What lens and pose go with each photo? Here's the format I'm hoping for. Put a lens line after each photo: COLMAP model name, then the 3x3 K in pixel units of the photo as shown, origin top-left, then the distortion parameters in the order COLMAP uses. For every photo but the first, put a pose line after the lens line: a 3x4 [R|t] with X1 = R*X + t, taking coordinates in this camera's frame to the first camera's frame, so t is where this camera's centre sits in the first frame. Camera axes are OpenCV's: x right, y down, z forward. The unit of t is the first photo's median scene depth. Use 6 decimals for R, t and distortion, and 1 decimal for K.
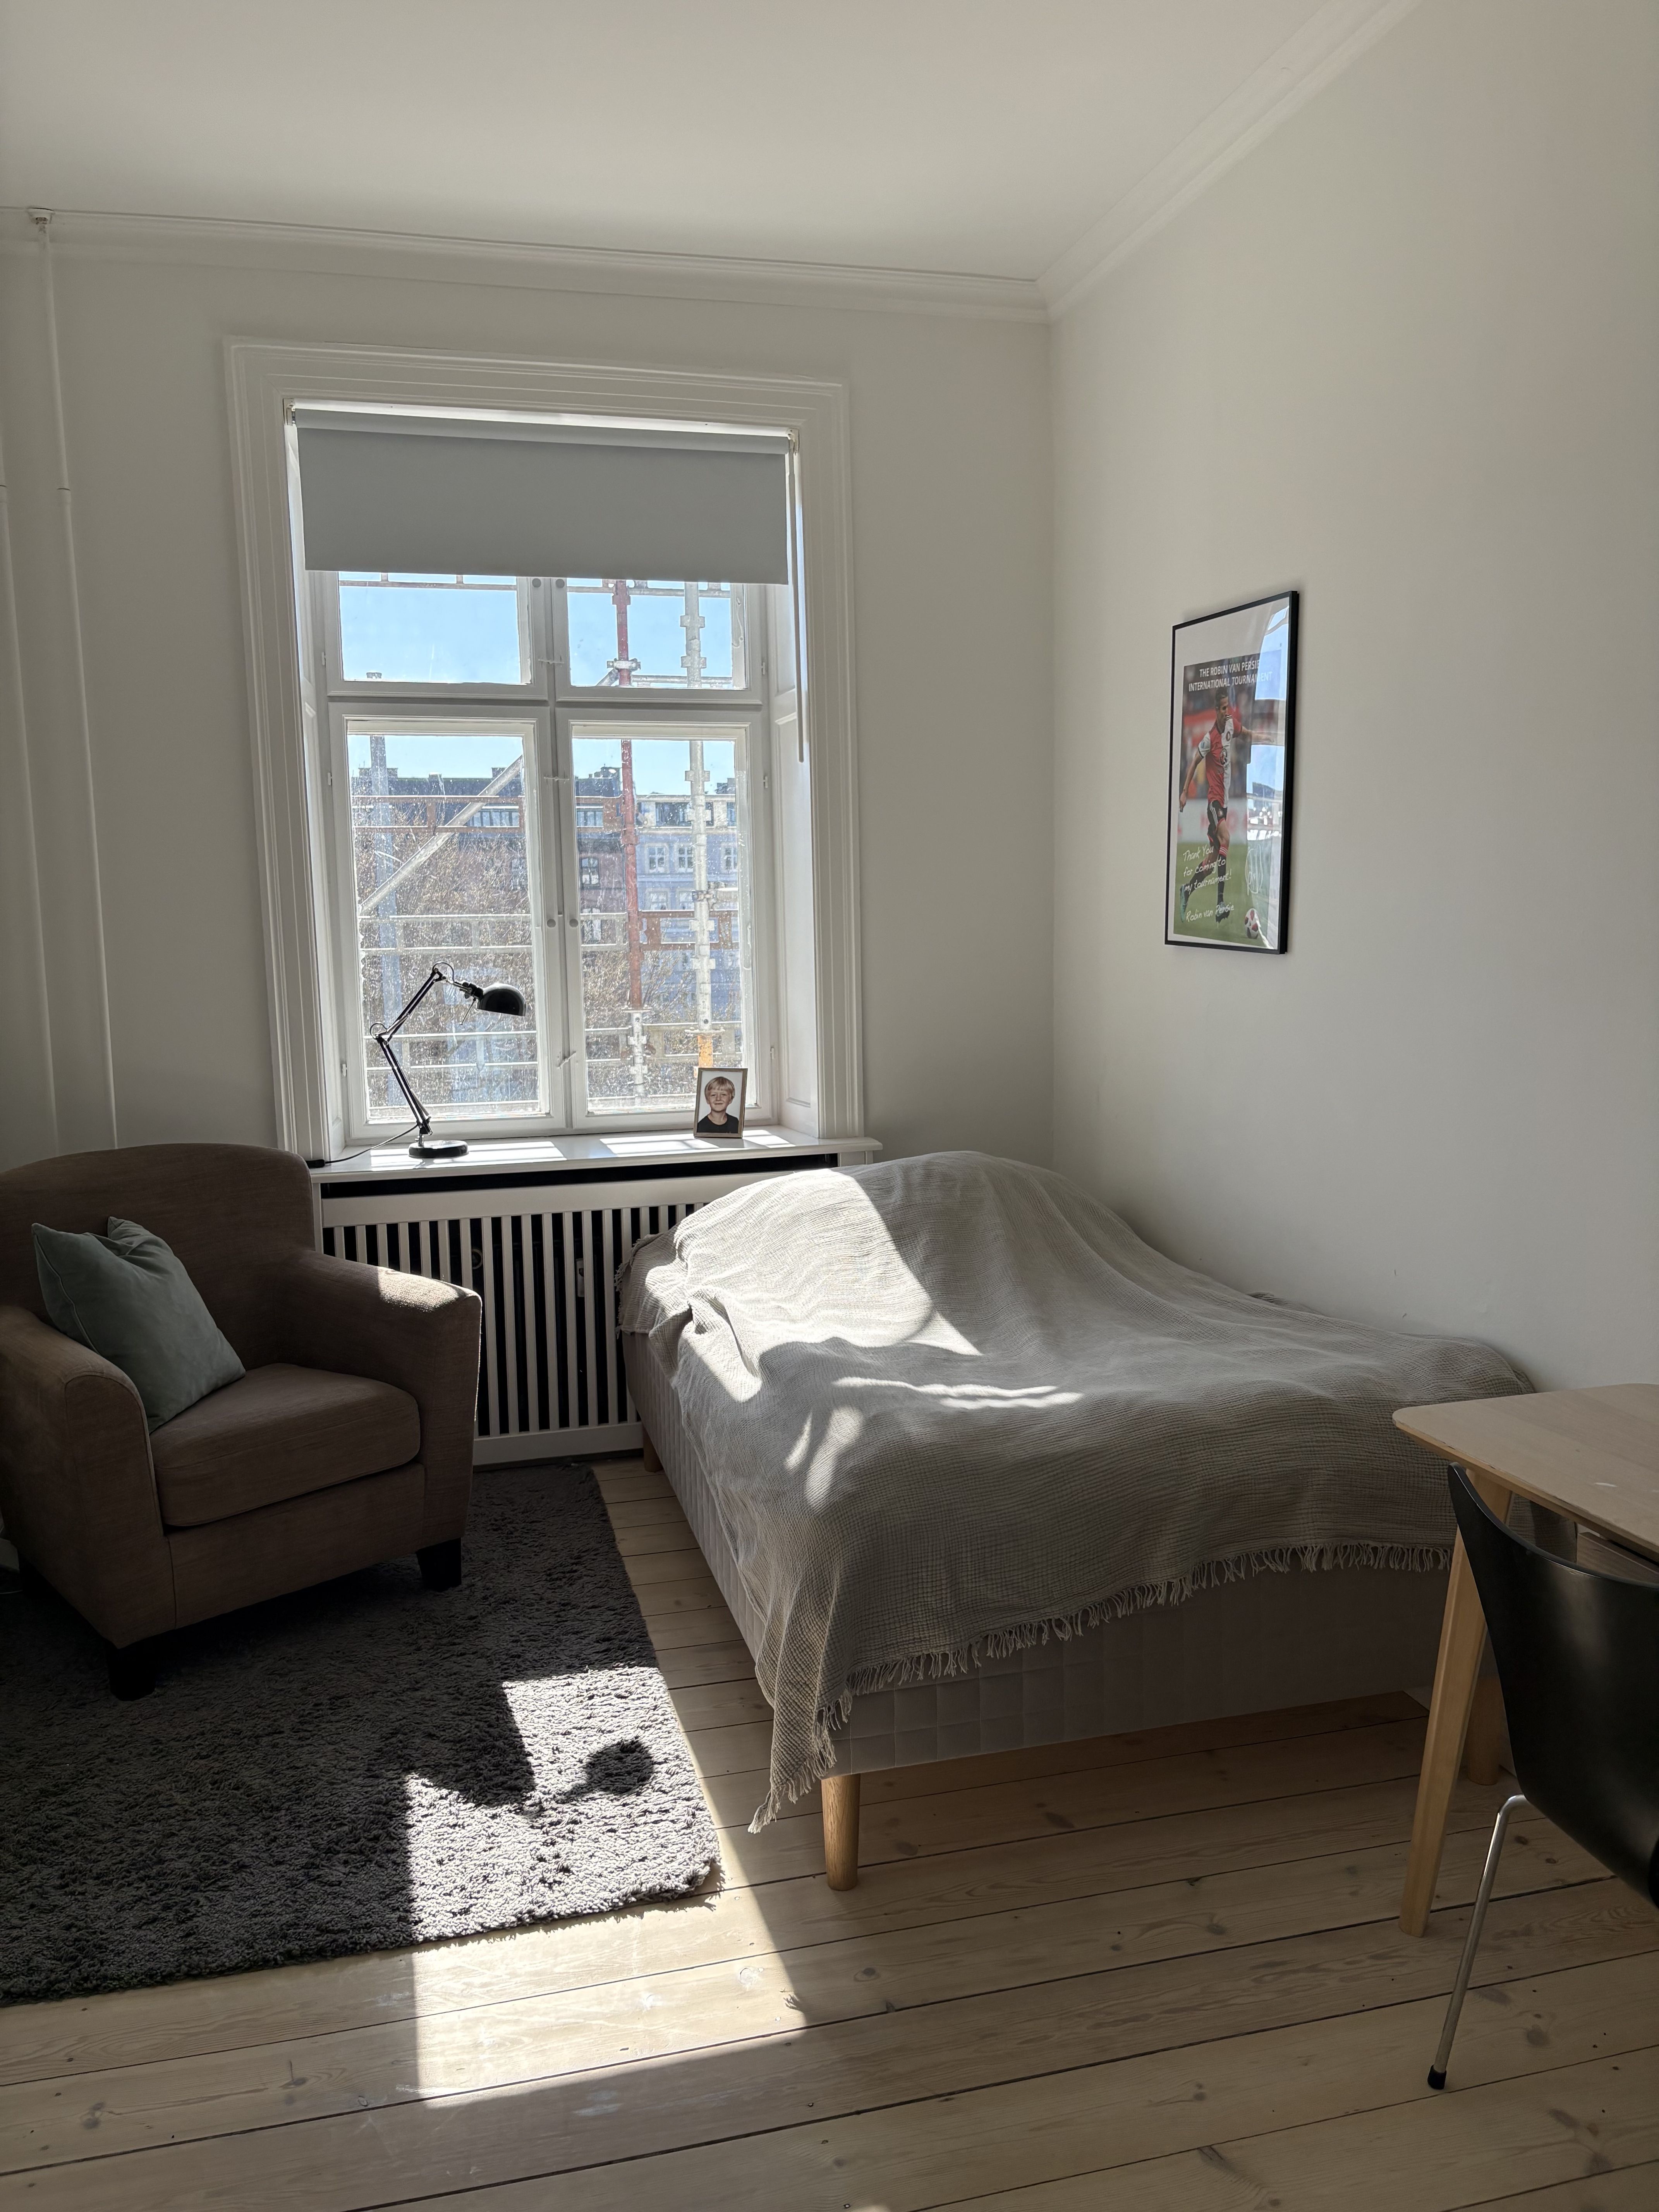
lens RADIAL K [[1687.0, 0, 817.4], [0, 1687.0, 1111.1], [0, 0, 1]] dist [0.057678, -0.039033]
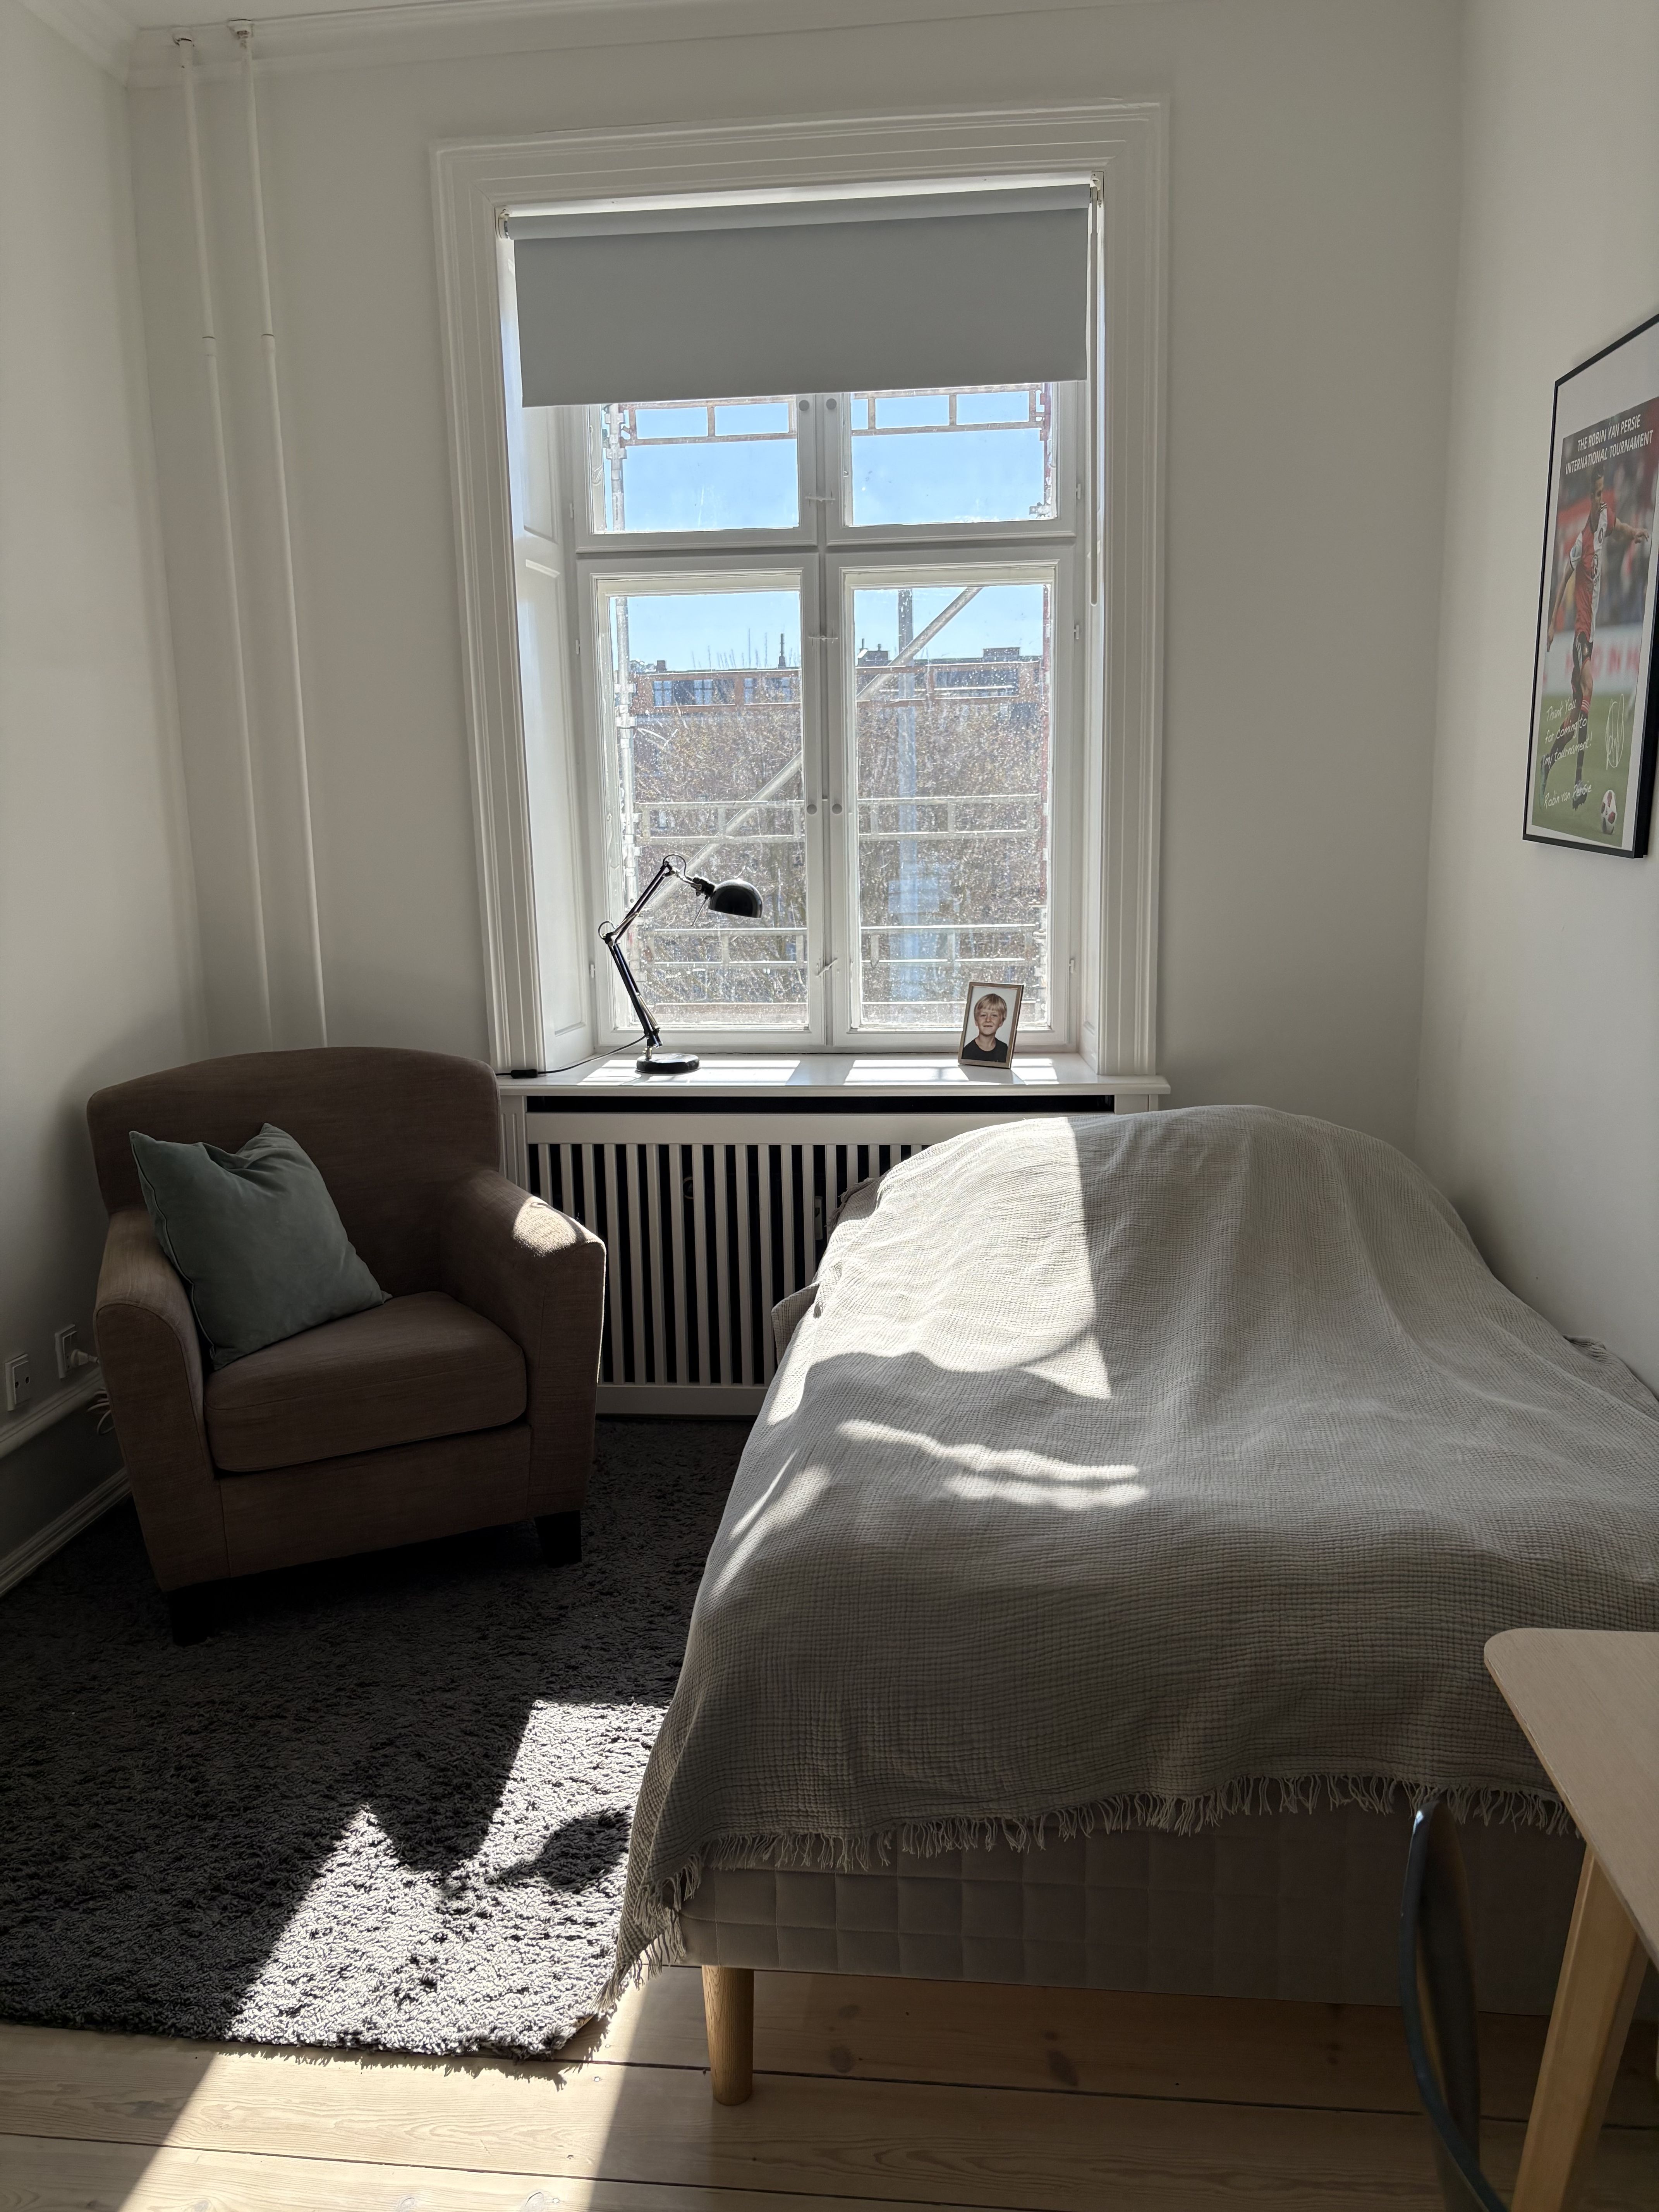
lens RADIAL K [[1687.0, 0, 832.3], [0, 1687.0, 1105.5], [0, 0, 1]] dist [0.057678, -0.039033]
pose [[0.933918, 0.064301, -0.351658, 0.211649], [-0.040371, 0.996368, 0.074974, -0.031323], [0.355202, -0.055823, 0.933121, 0.234585]]
